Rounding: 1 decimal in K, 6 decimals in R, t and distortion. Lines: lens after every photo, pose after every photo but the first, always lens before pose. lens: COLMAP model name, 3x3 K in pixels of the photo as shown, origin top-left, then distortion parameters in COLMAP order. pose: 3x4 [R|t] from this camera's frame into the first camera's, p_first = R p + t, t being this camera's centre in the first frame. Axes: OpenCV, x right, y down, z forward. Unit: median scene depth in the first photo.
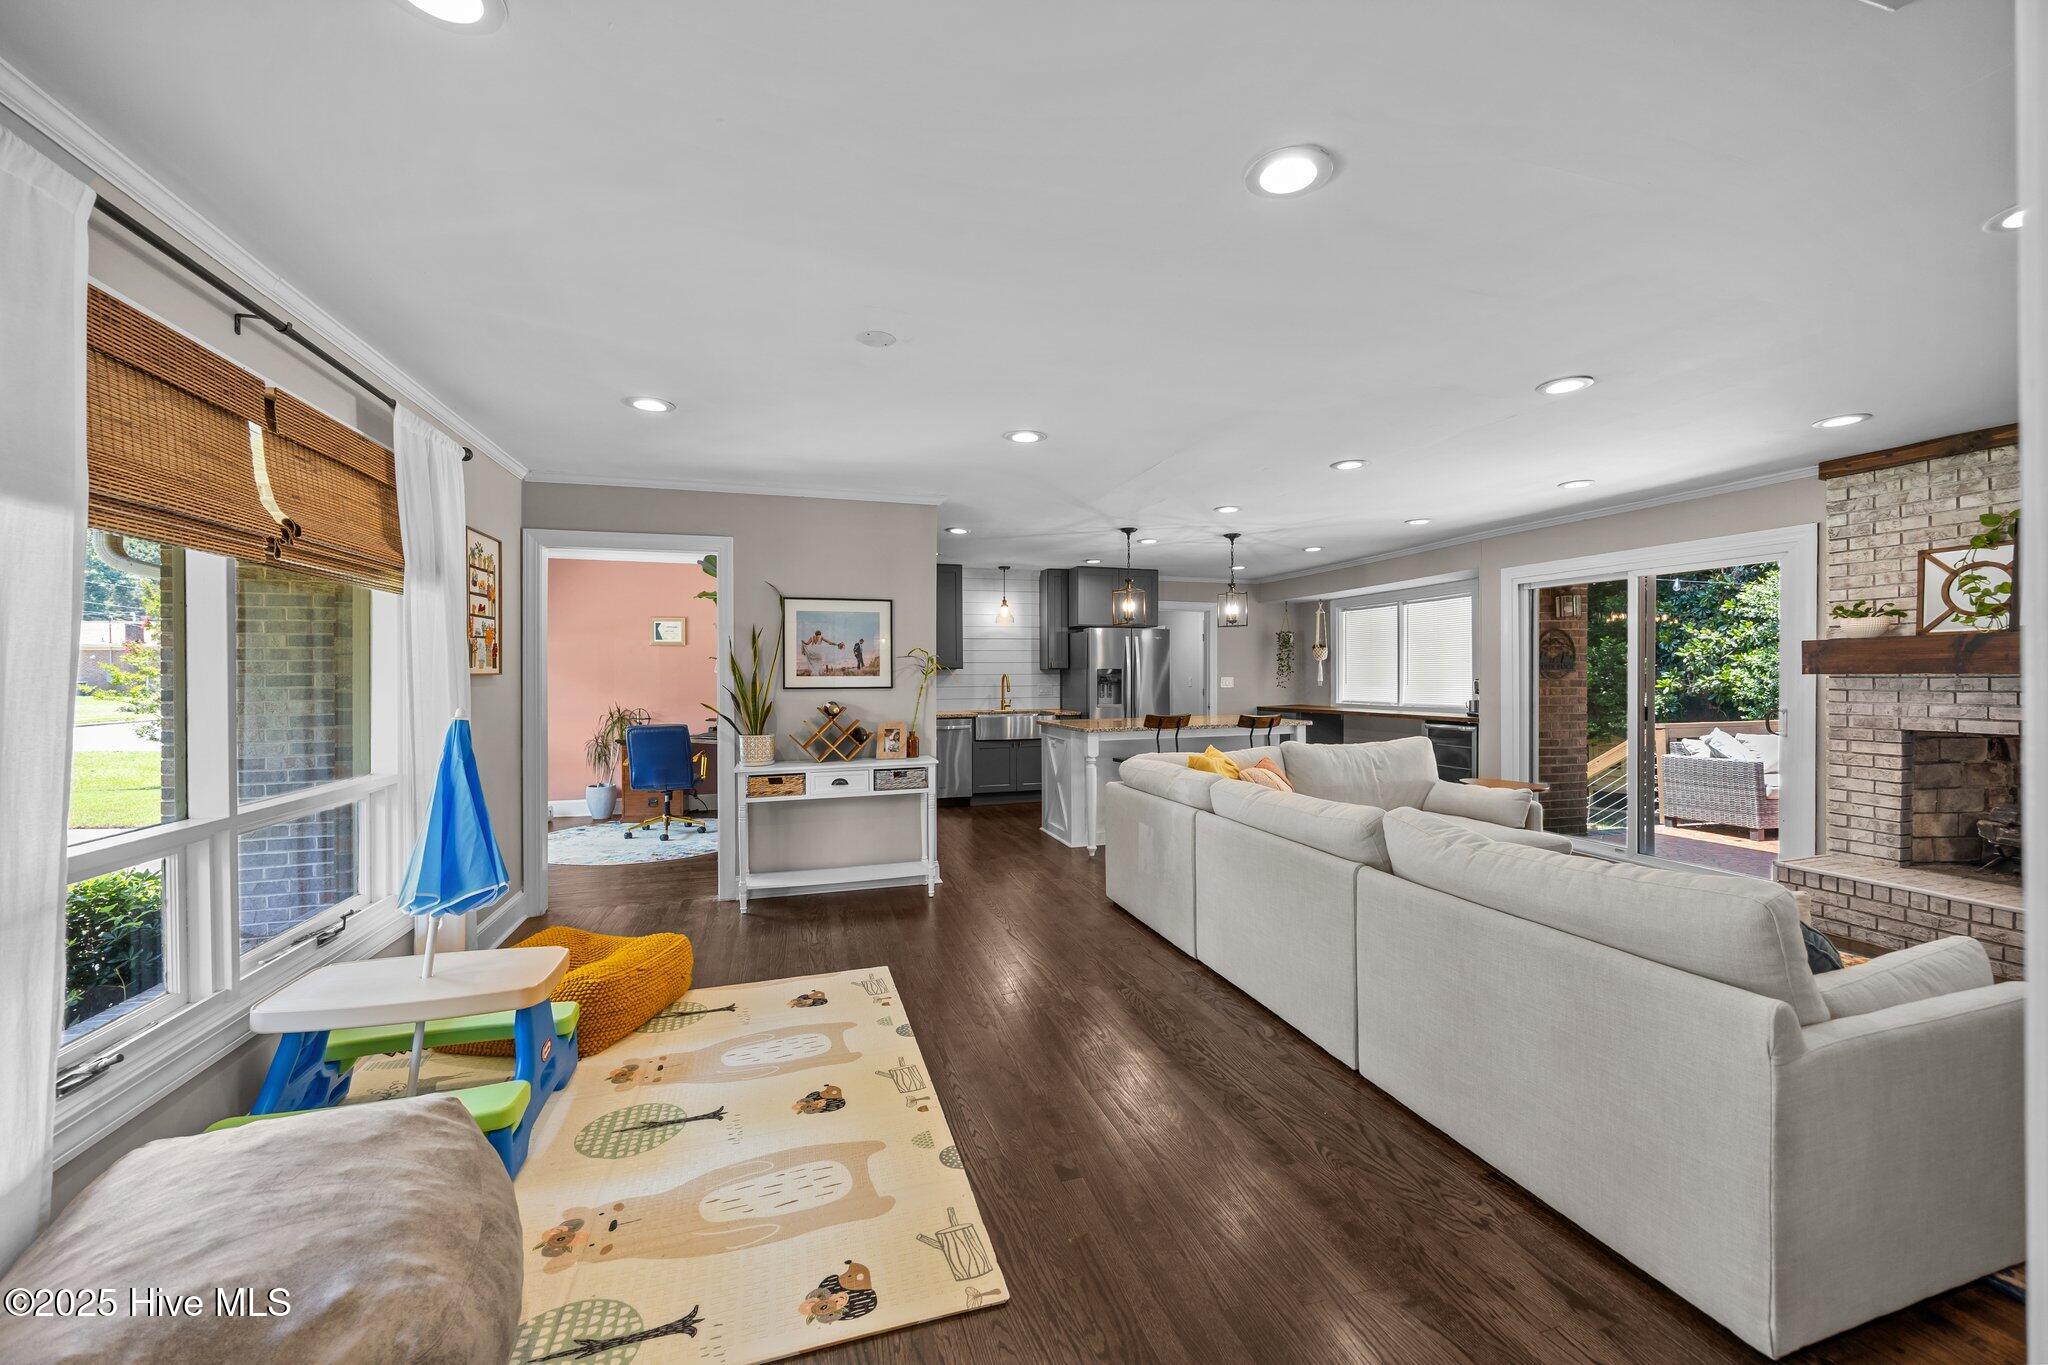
lens RADIAL K [[779.5, 0, 1015.0], [0, 779.5, 682.3], [0, 0, 1]] dist [-0.006695, 0.000528]
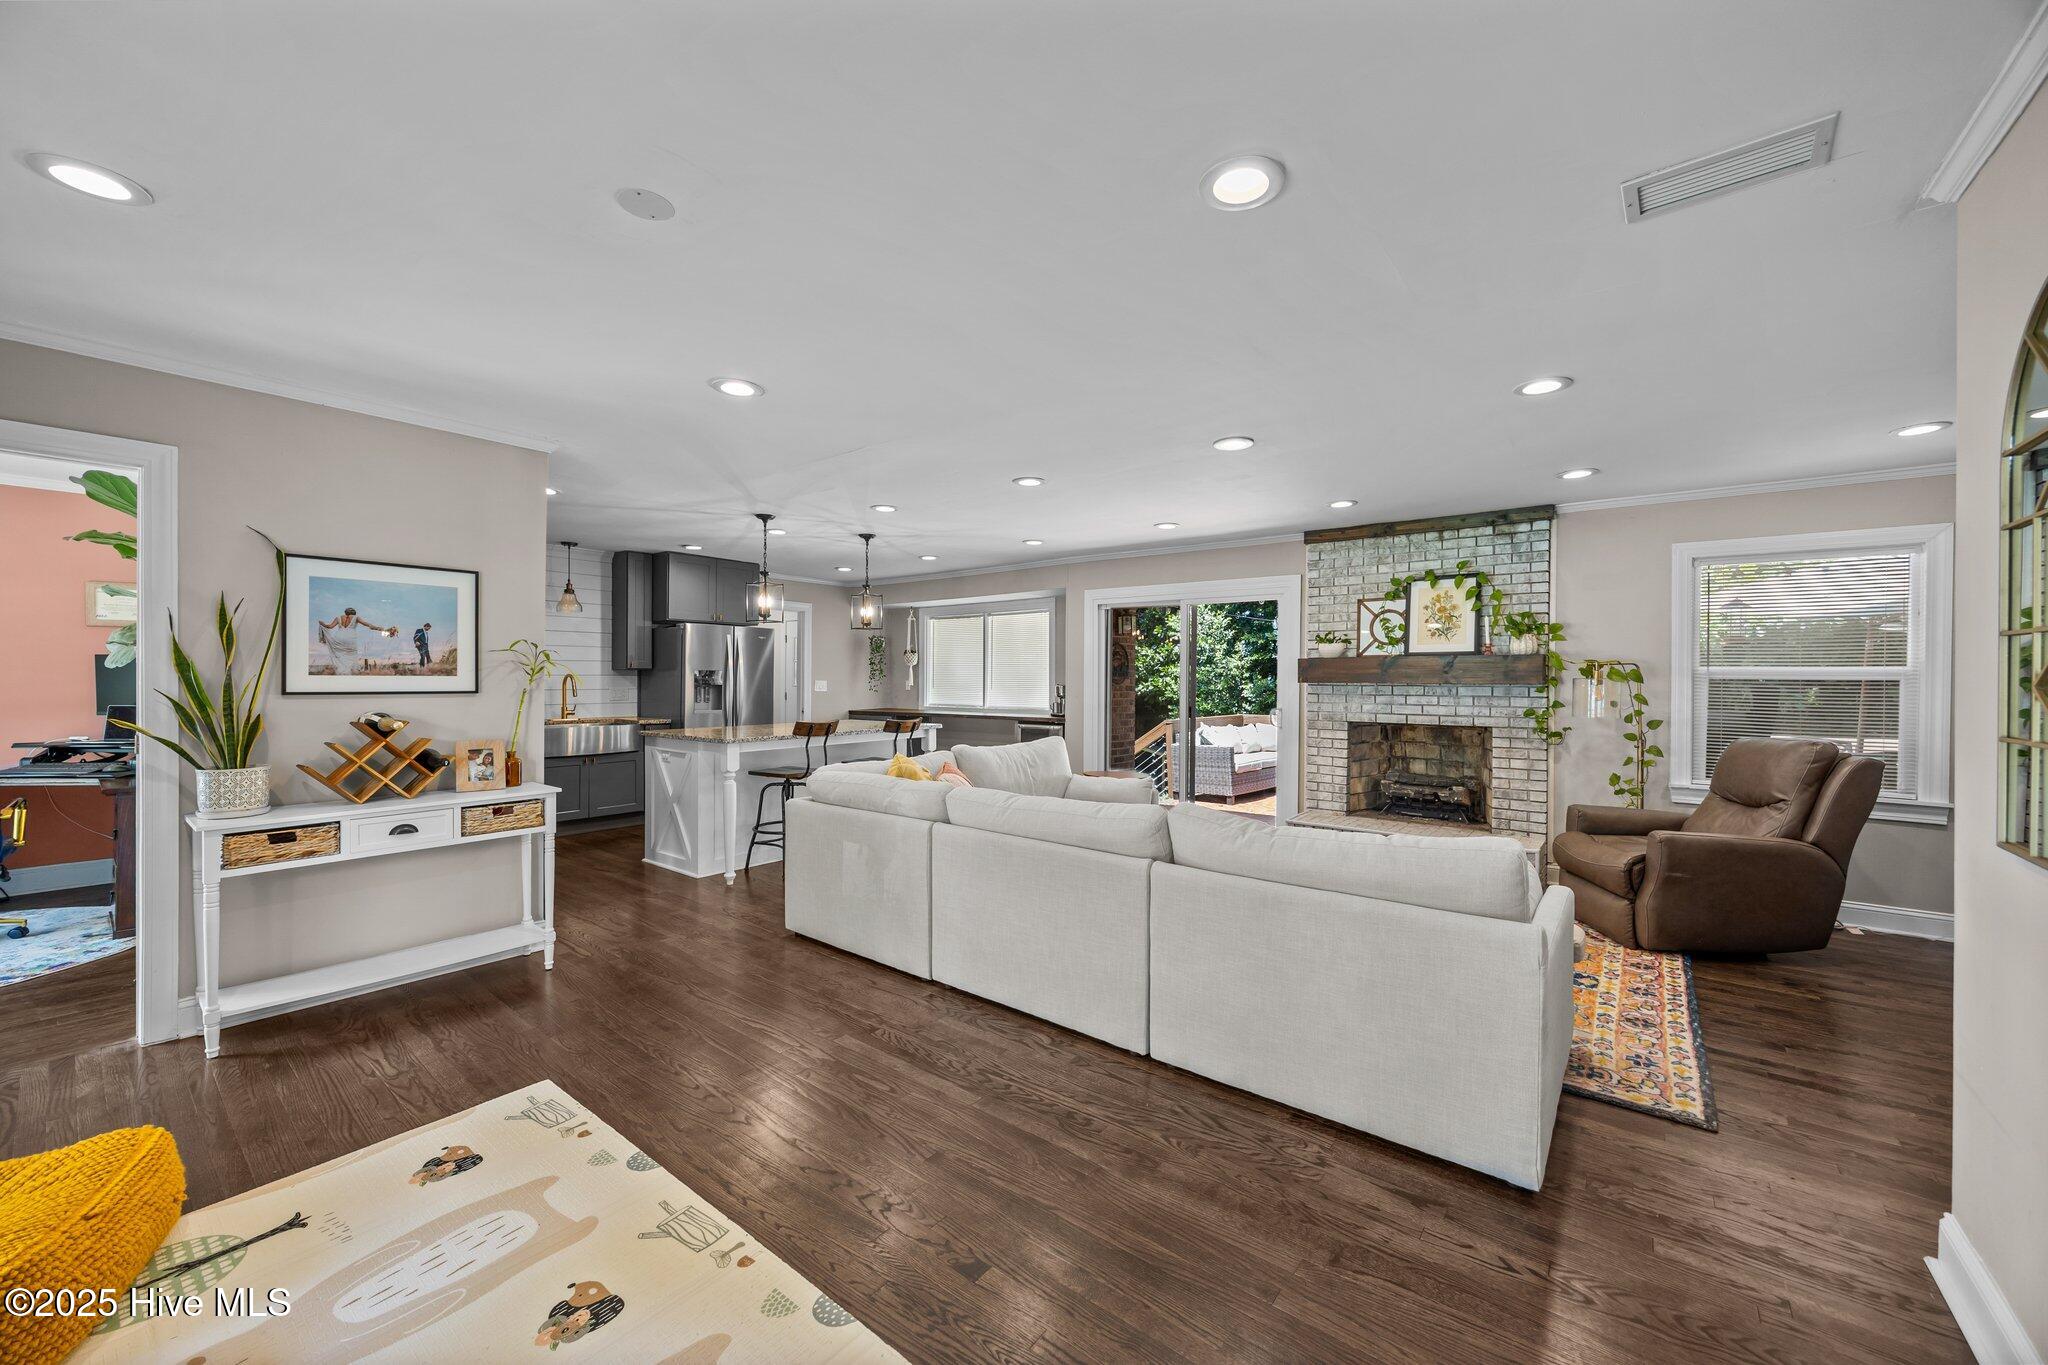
lens RADIAL K [[779.5, 0, 1015.8], [0, 779.5, 684.4], [0, 0, 1]] dist [-0.006695, 0.000528]
pose [[0.821446, 0.005358, 0.570261, -0.171286], [-0.004601, 0.999986, -0.002768, -0.000798], [-0.570268, -0.000350, 0.821459, 0.126726]]
